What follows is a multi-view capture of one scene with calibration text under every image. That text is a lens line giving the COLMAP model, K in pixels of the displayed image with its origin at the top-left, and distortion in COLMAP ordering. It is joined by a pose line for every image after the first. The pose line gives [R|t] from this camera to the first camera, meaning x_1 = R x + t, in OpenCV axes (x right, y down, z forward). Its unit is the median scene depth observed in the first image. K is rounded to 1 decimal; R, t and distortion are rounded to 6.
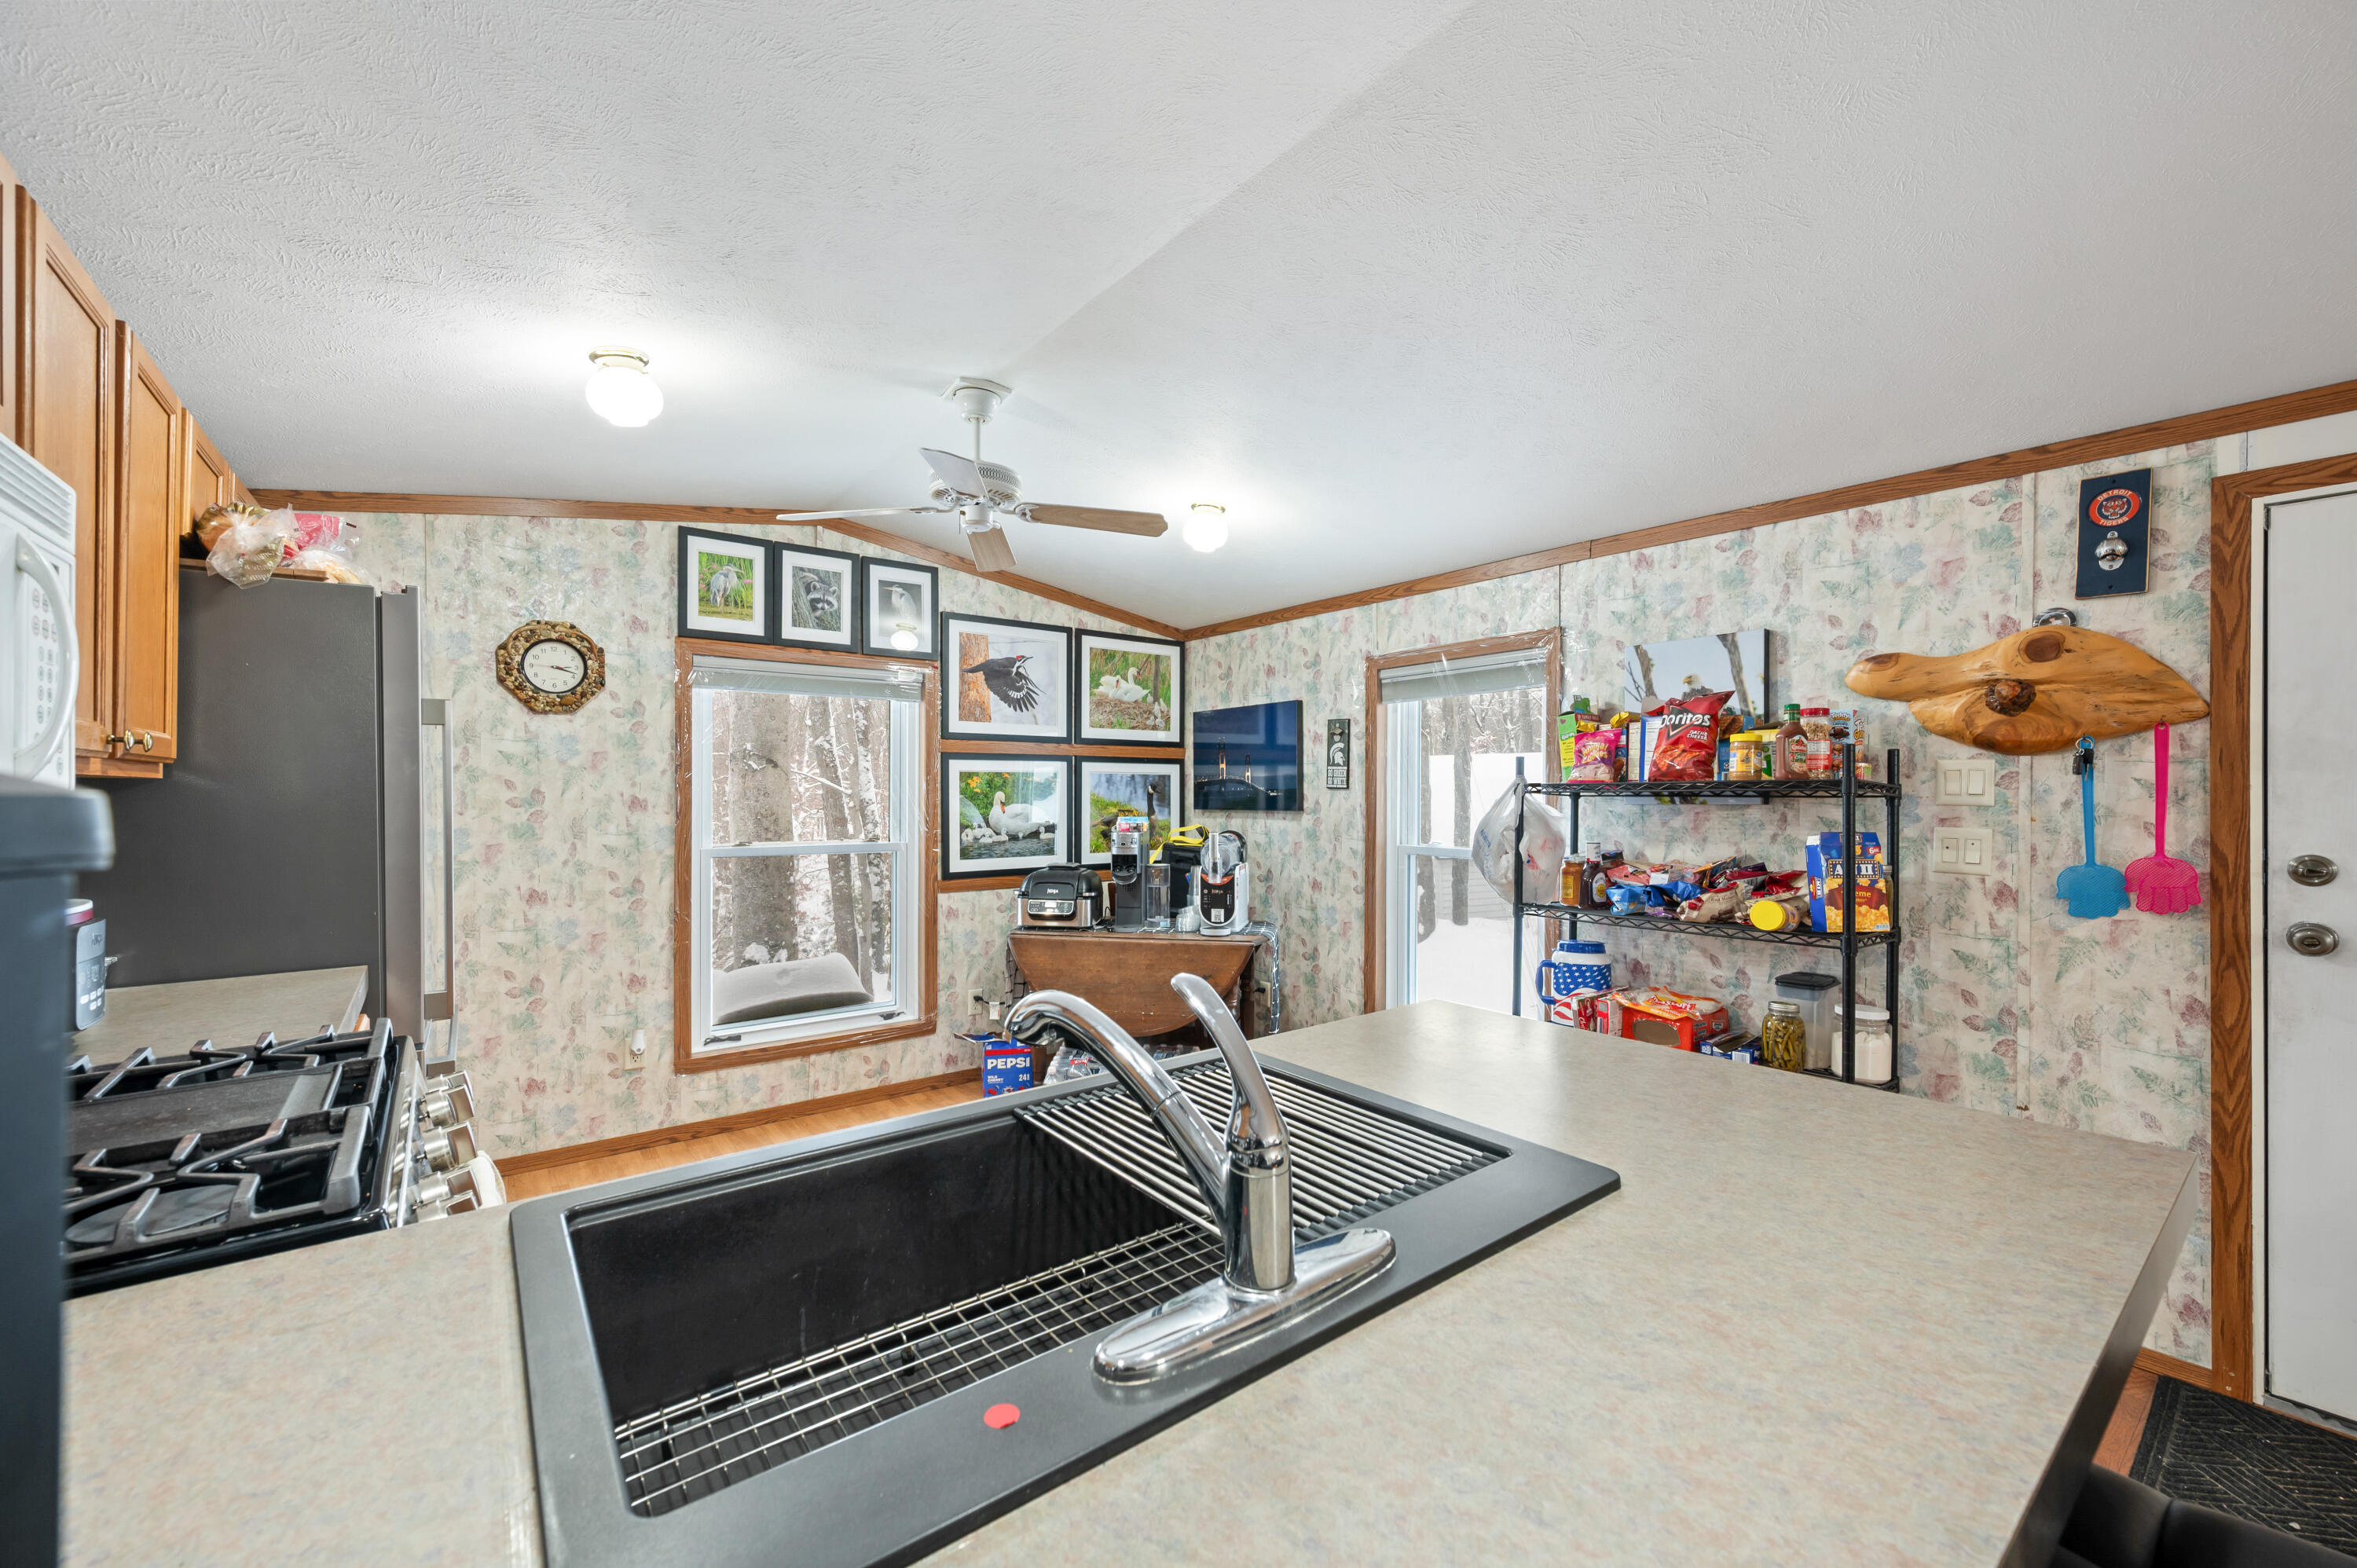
lens RADIAL K [[922.7, 0, 1181.9], [0, 922.7, 792.5], [0, 0, 1]] dist [-0.000804, -0.000065]
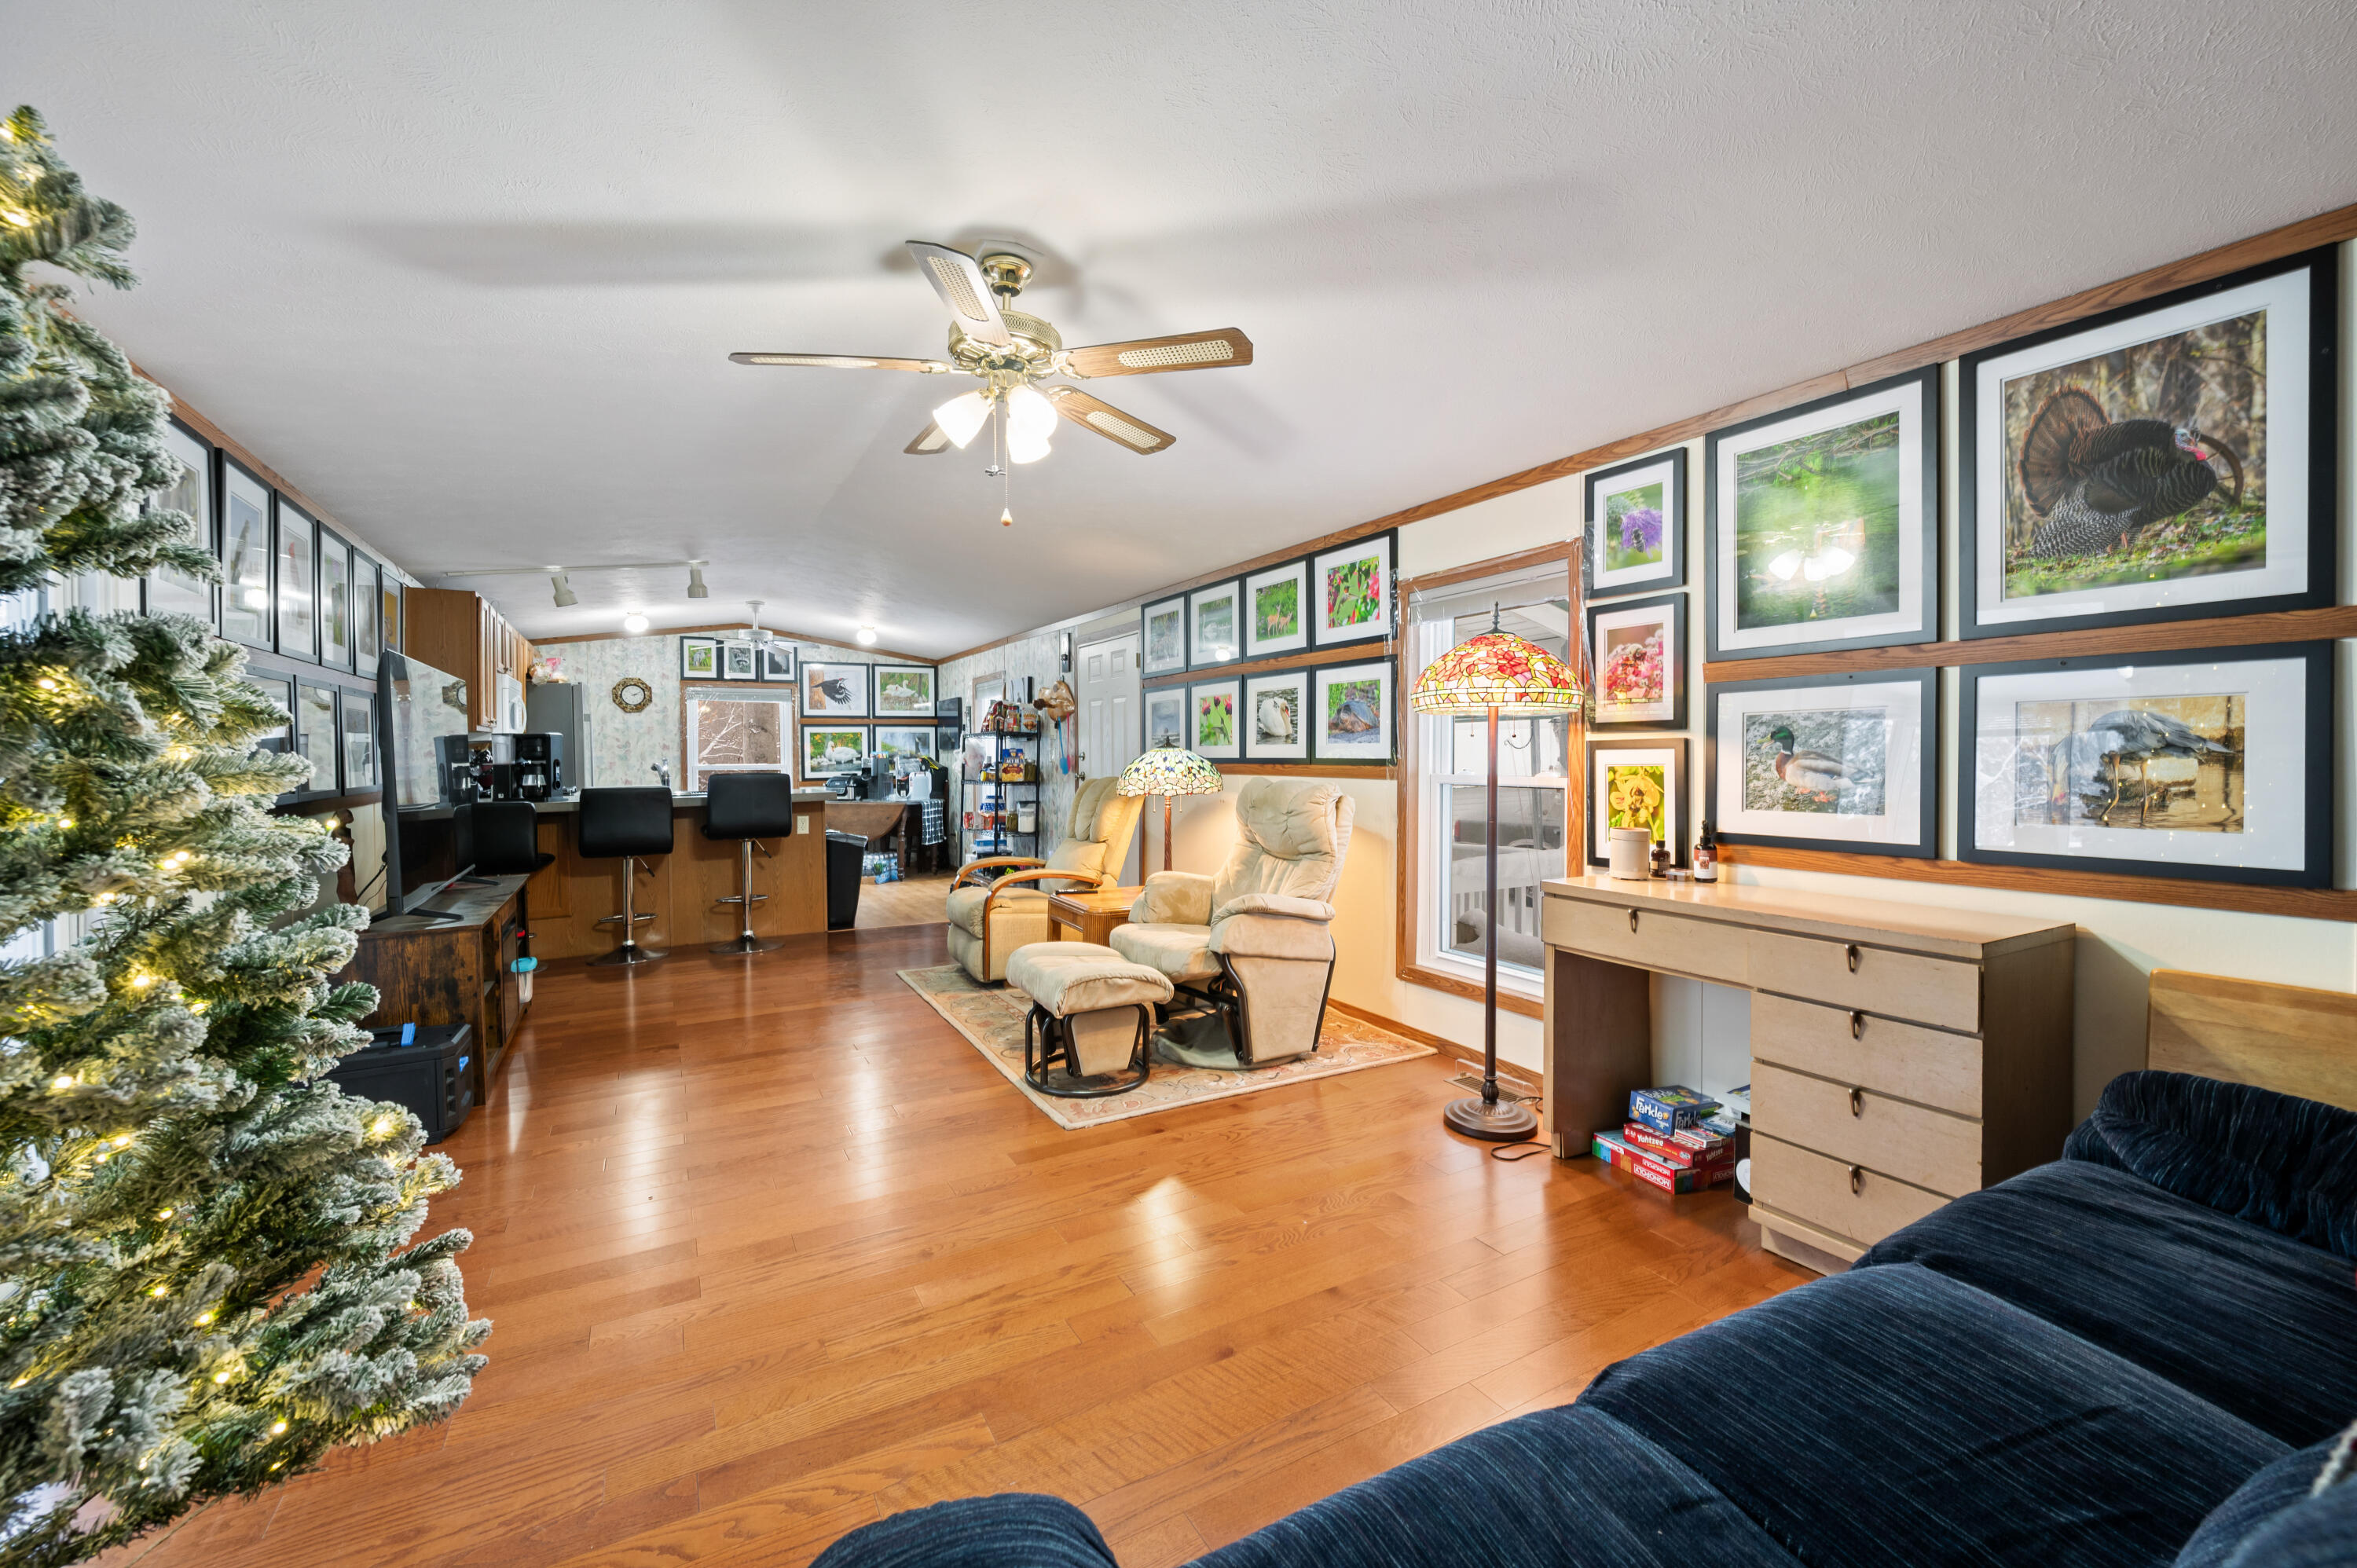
lens RADIAL K [[922.7, 0, 1174.5], [0, 922.7, 767.6], [0, 0, 1]] dist [-0.000804, -0.000065]
pose [[0.989912, -0.009180, -0.141384, 1.129909], [0.011515, 0.999810, 0.015704, 0.043740], [0.141213, -0.017174, 0.989830, -1.288691]]
